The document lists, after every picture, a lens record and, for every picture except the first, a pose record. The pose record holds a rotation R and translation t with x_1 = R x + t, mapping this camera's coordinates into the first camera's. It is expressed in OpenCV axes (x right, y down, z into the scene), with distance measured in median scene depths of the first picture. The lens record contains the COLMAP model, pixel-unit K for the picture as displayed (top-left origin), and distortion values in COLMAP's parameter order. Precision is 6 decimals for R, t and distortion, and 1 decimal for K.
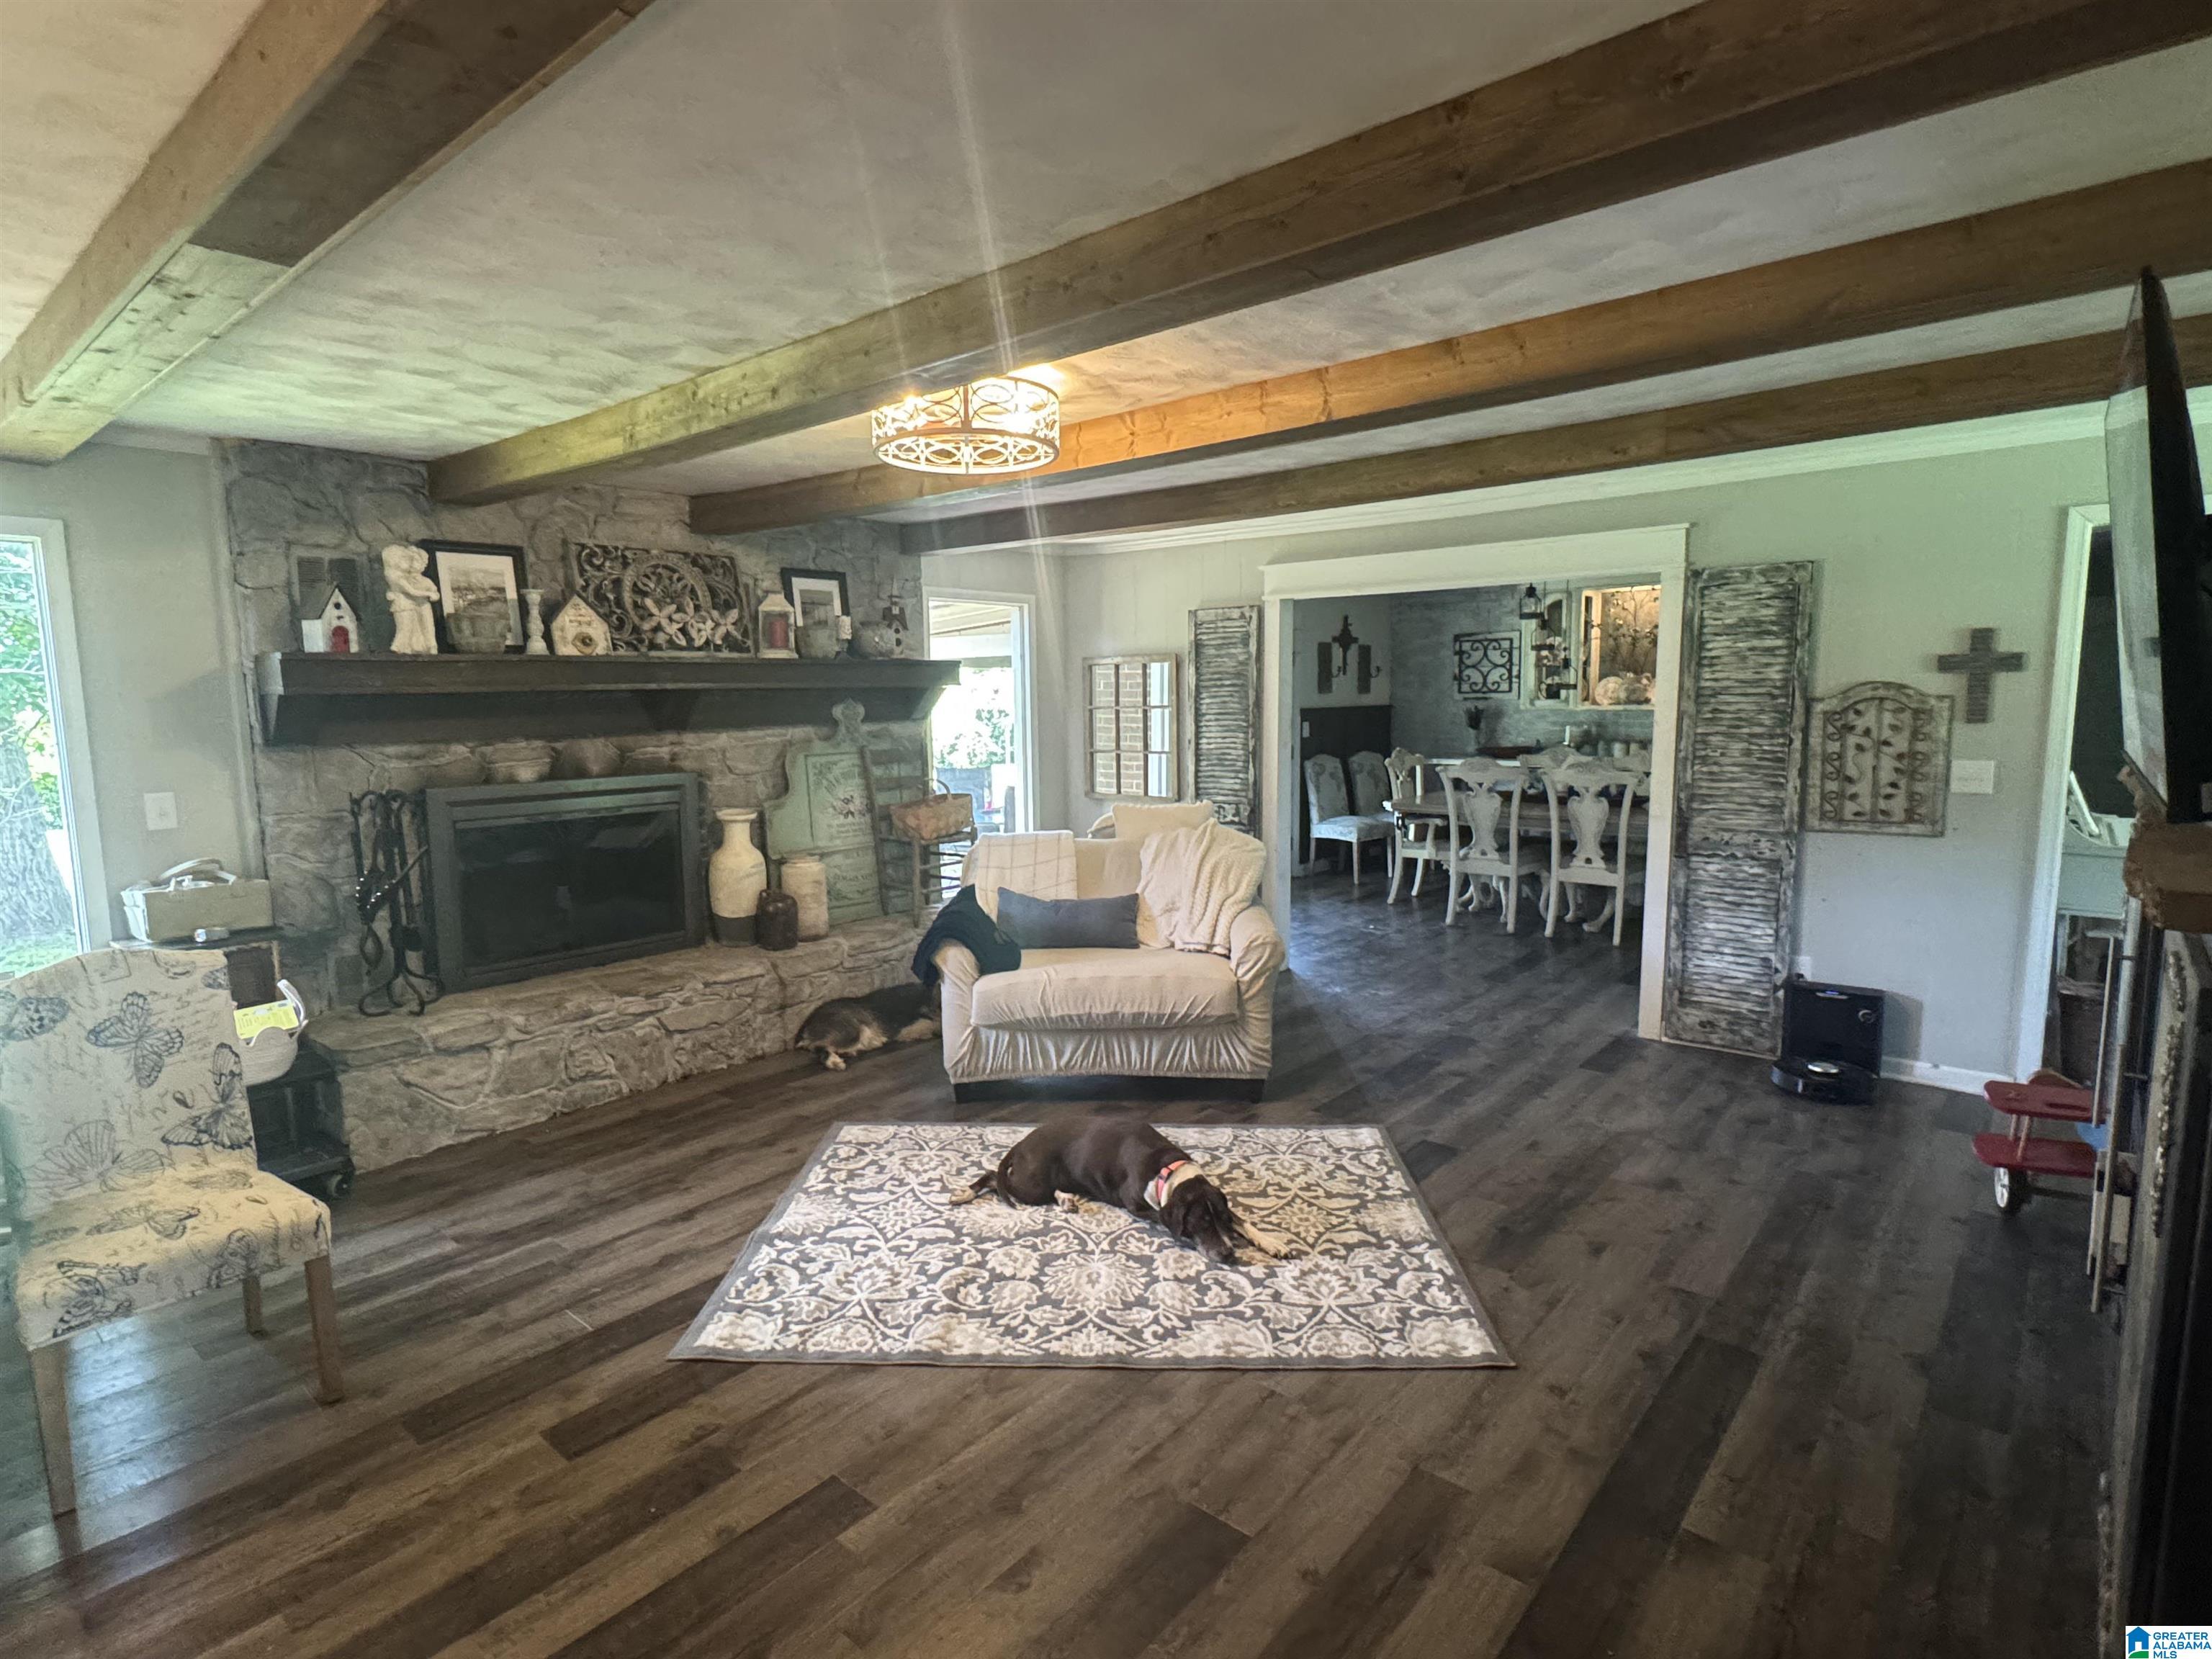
lens RADIAL K [[1167.9, 0, 1102.0], [0, 1167.9, 834.4], [0, 0, 1]] dist [-0.001077, -0.000036]
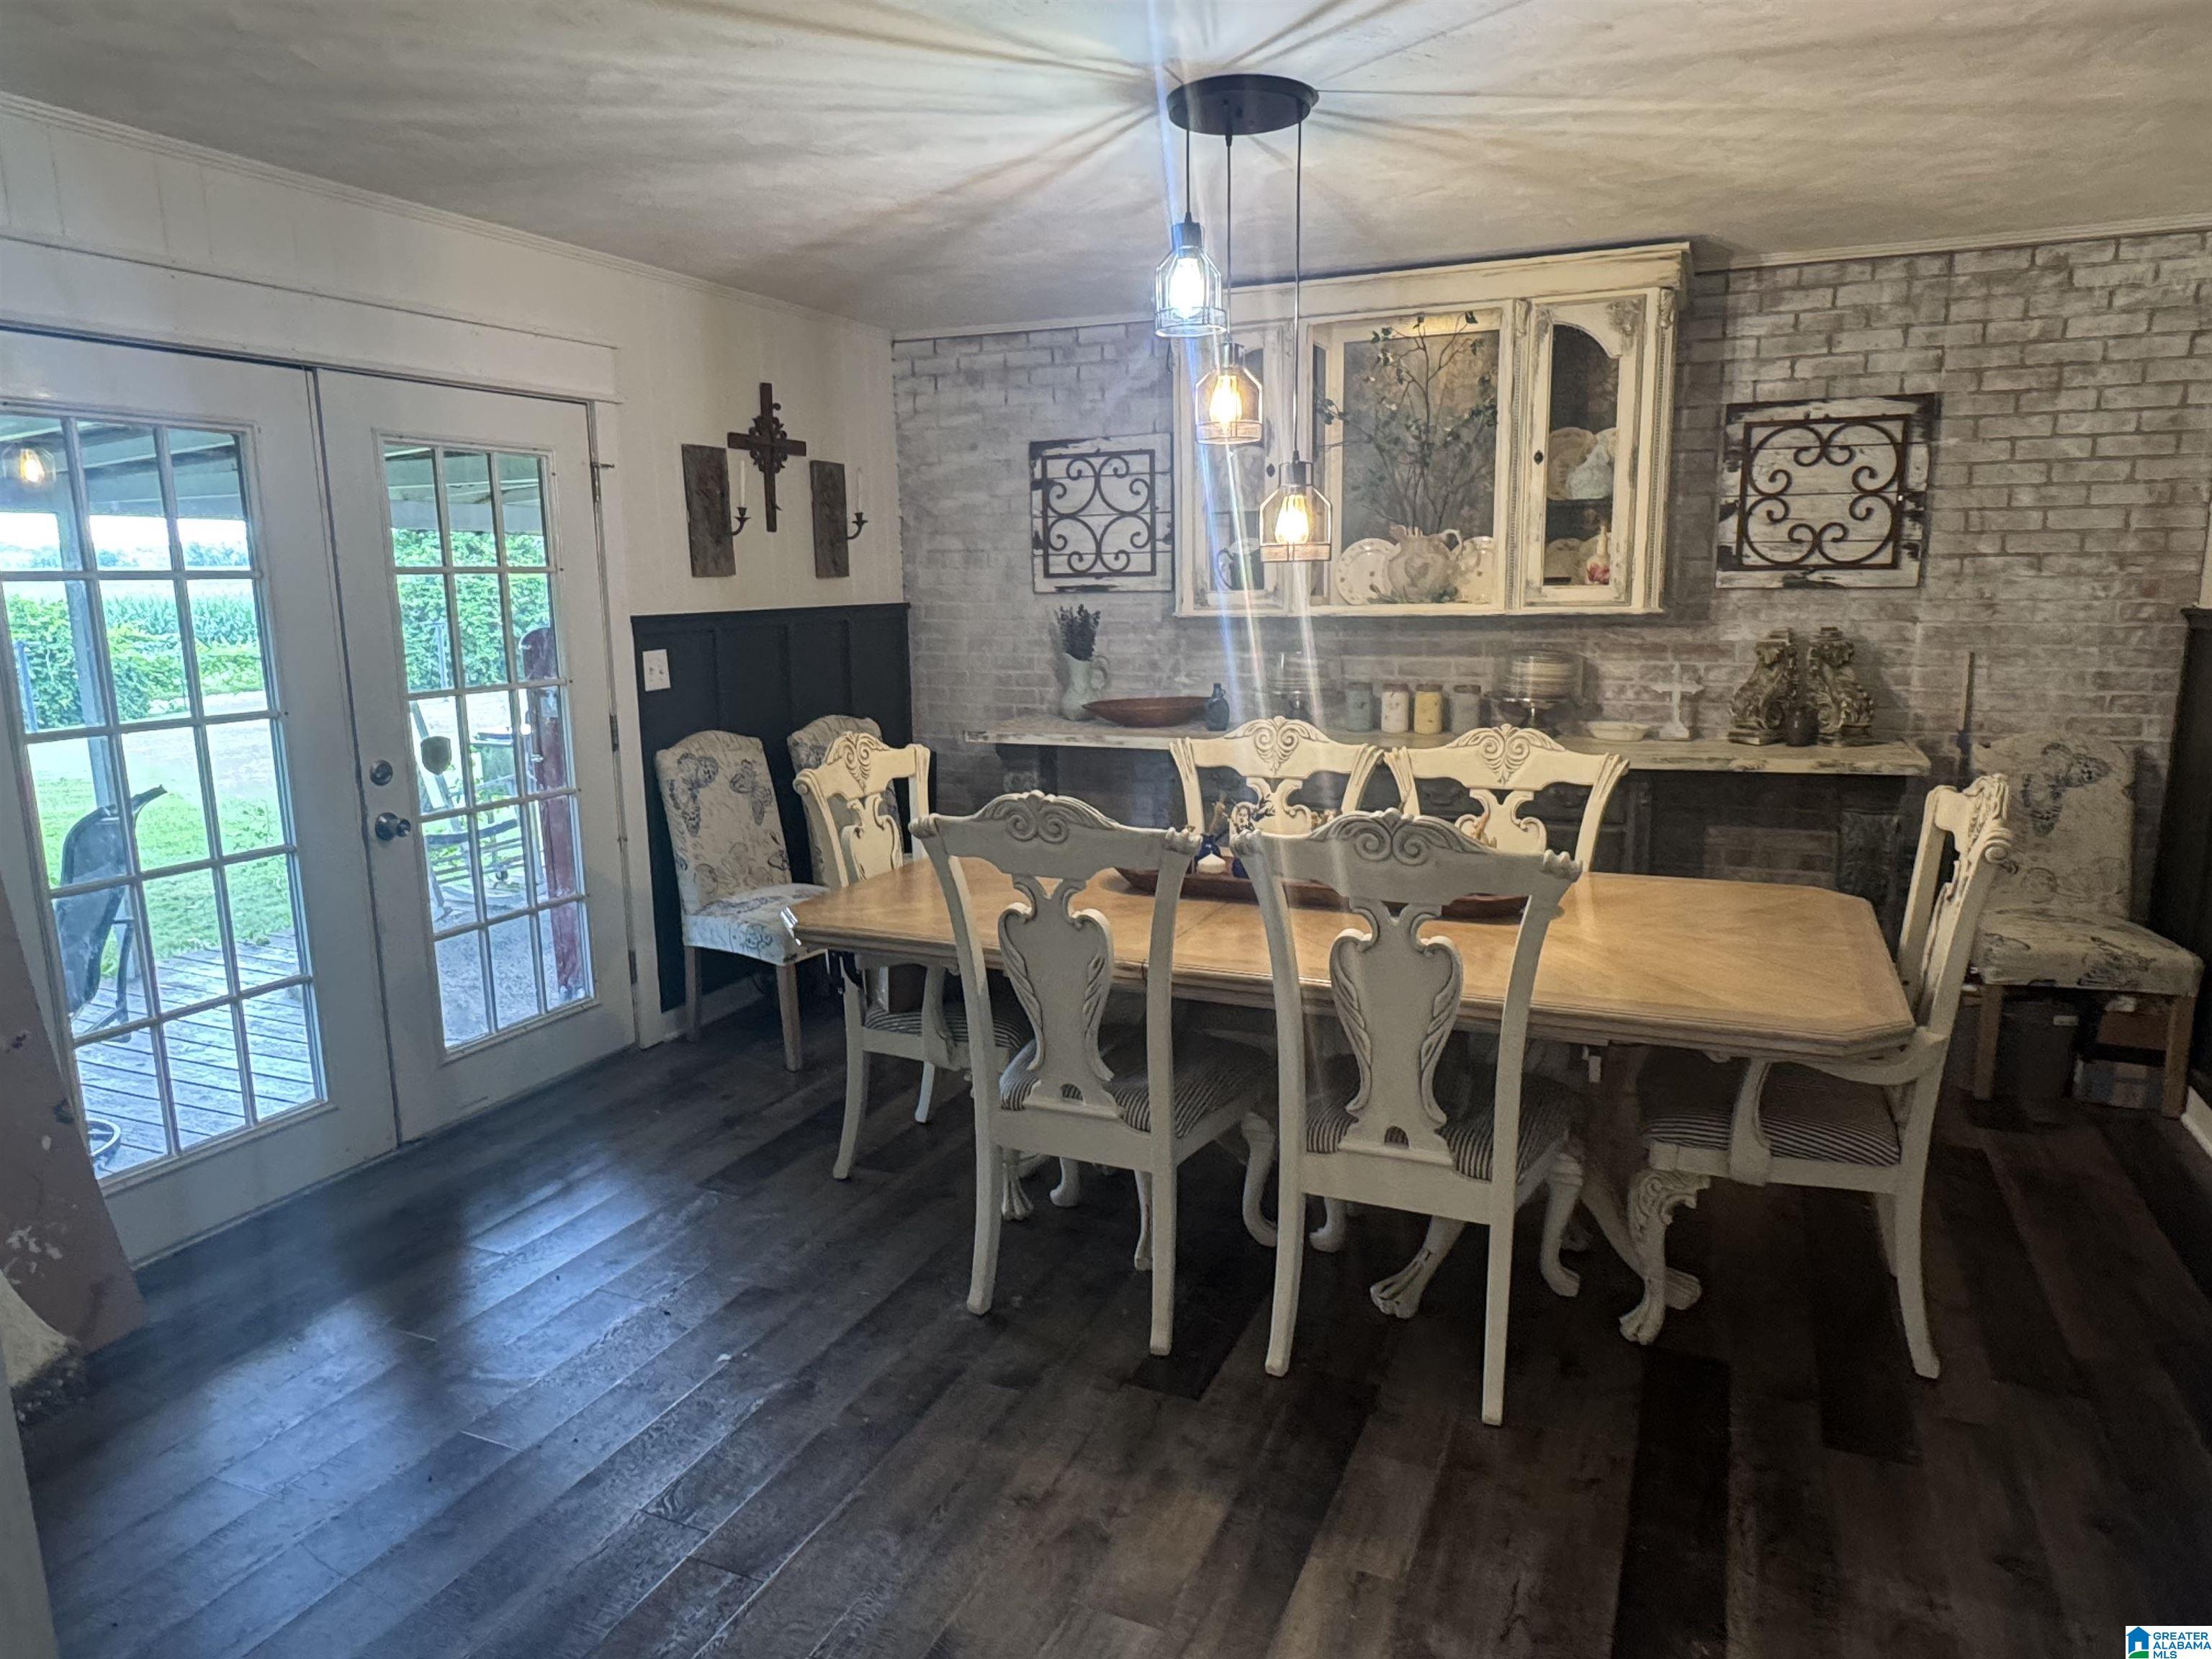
lens RADIAL K [[1401.2, 0, 1110.7], [0, 1401.2, 829.2], [0, 0, 1]] dist [0.001121, 0.001131]
pose [[0.958005, -0.048728, 0.282580, 0.181516], [0.032784, 0.997606, 0.060883, -0.059054], [-0.284871, -0.049062, 0.957310, 0.497454]]
